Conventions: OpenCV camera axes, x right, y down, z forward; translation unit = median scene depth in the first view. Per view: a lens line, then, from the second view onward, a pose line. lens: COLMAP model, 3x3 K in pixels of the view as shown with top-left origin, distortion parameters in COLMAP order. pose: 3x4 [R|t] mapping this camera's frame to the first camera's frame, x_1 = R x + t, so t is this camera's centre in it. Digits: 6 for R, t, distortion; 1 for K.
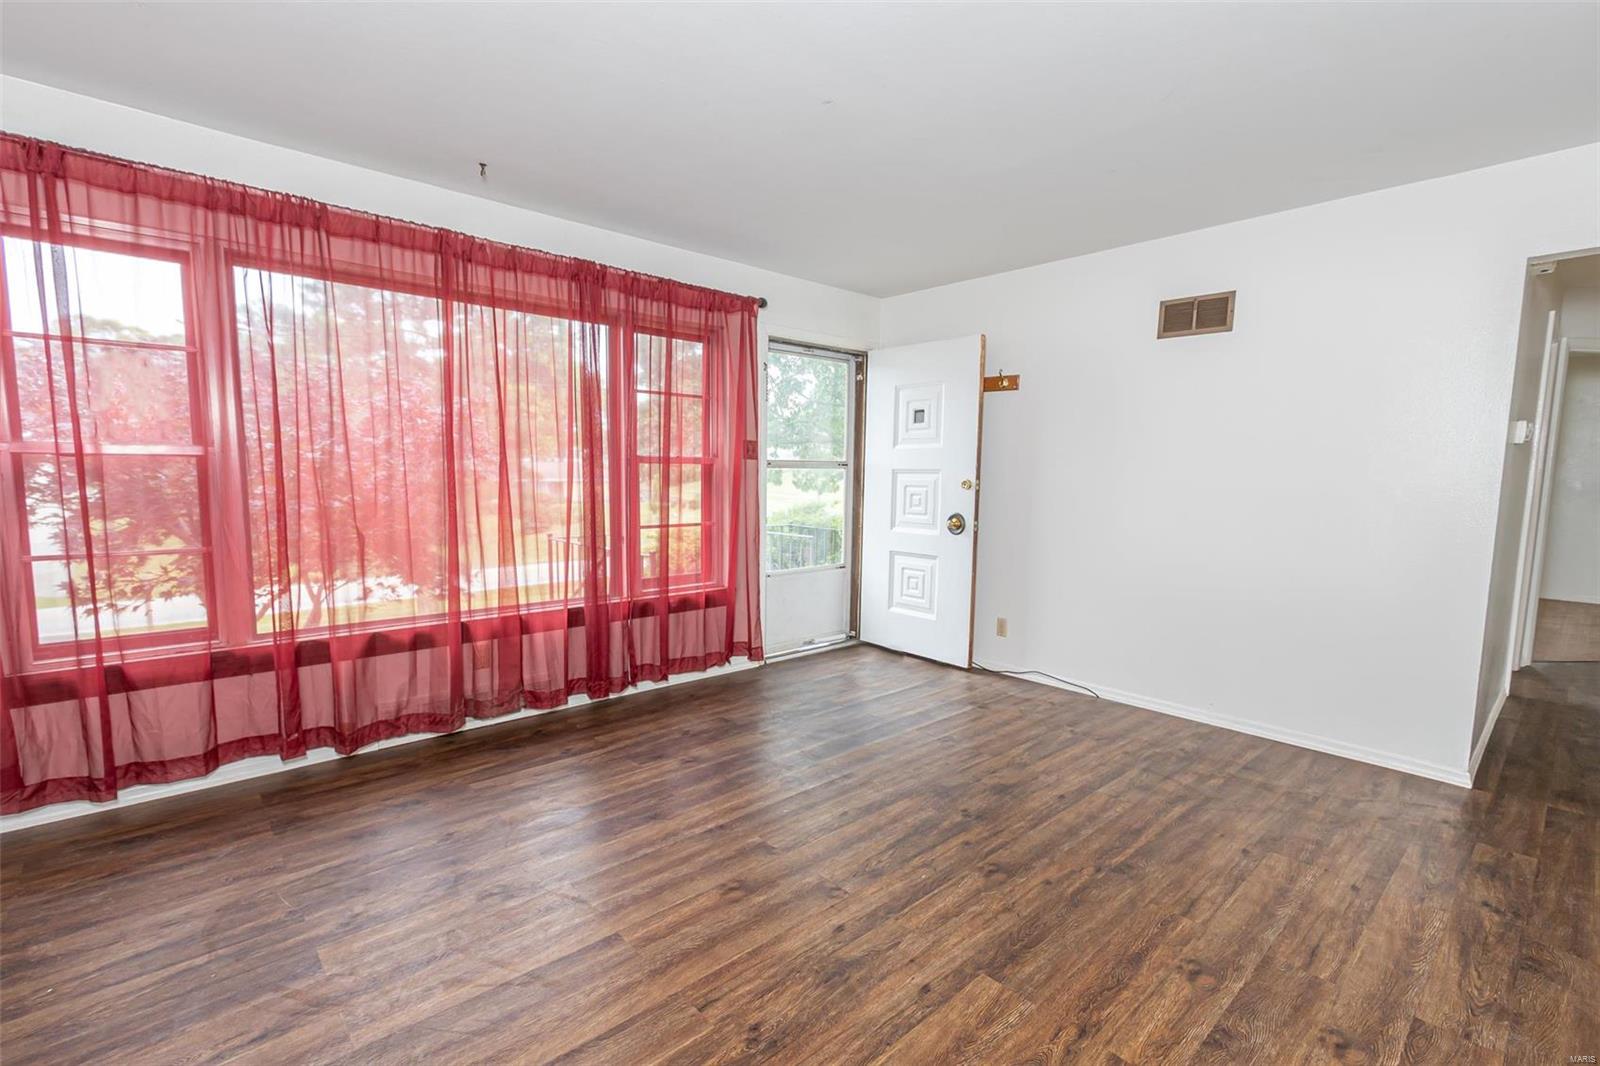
lens RADIAL K [[720.6, 0, 790.1], [0, 720.6, 543.3], [0, 0, 1]] dist [-0.001654, -0.000189]
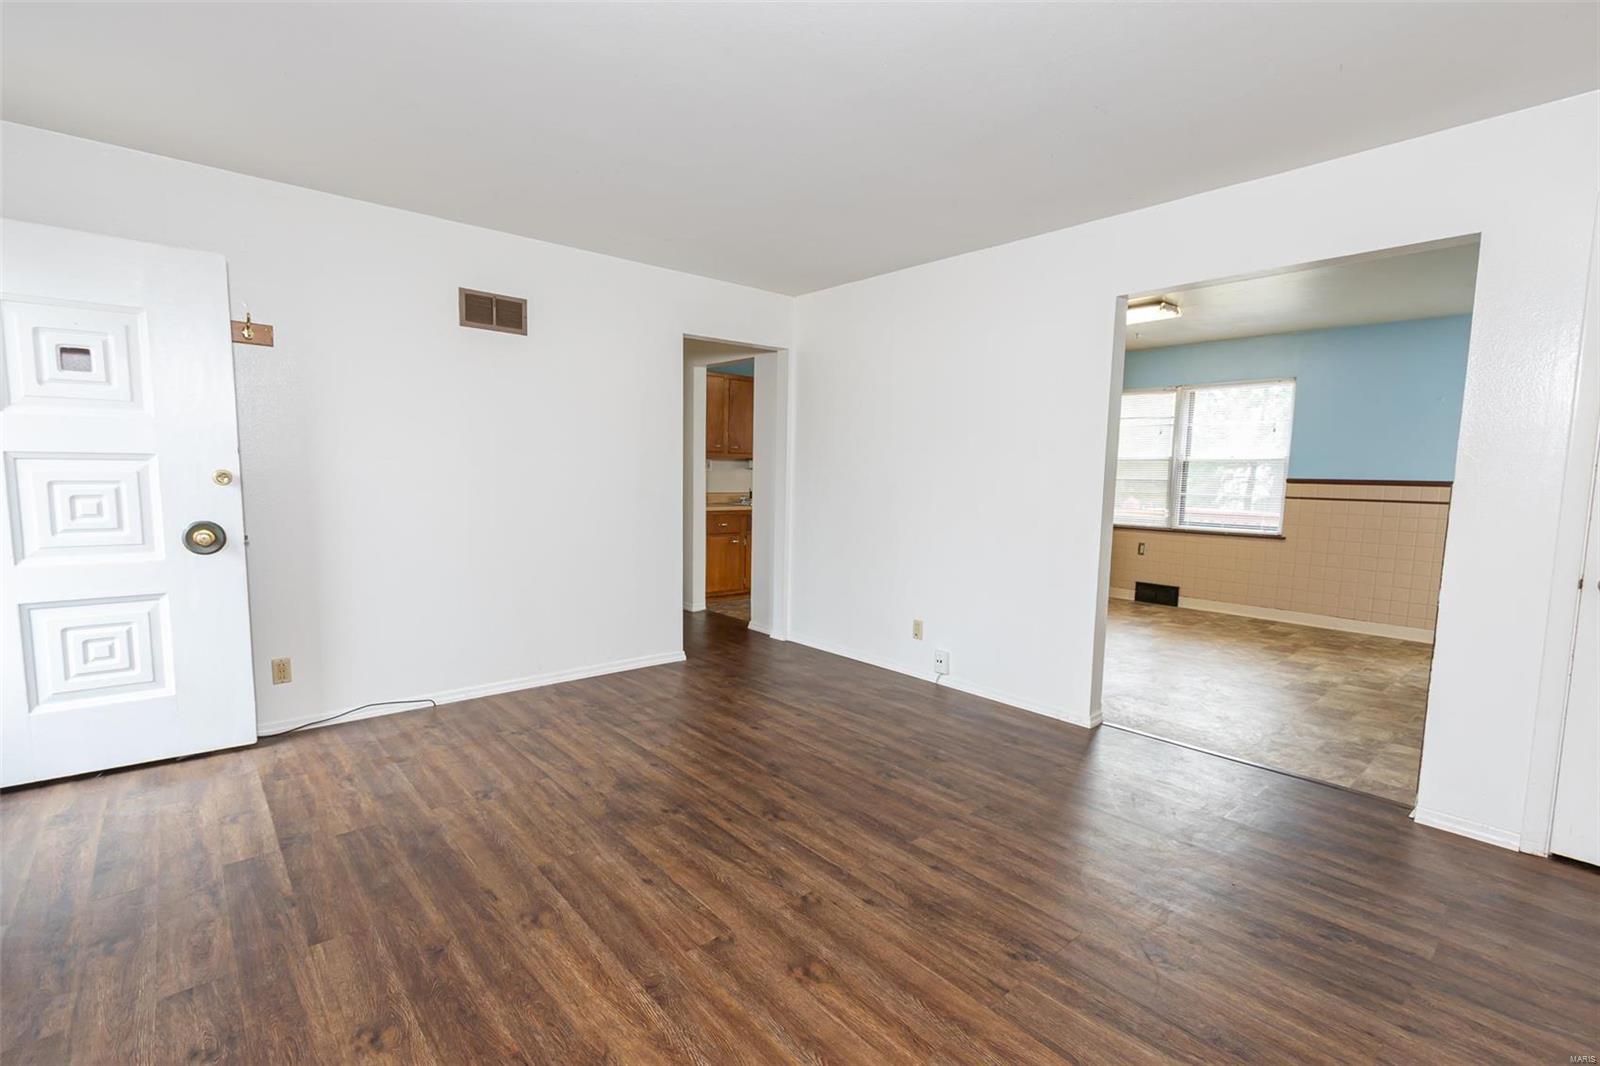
lens RADIAL K [[720.6, 0, 786.2], [0, 720.6, 539.5], [0, 0, 1]] dist [-0.001654, -0.000189]
pose [[0.028123, -0.107848, 0.993770, -0.701551], [0.084526, 0.990859, 0.105140, -0.086043], [-0.996024, 0.081042, 0.036982, 0.784341]]
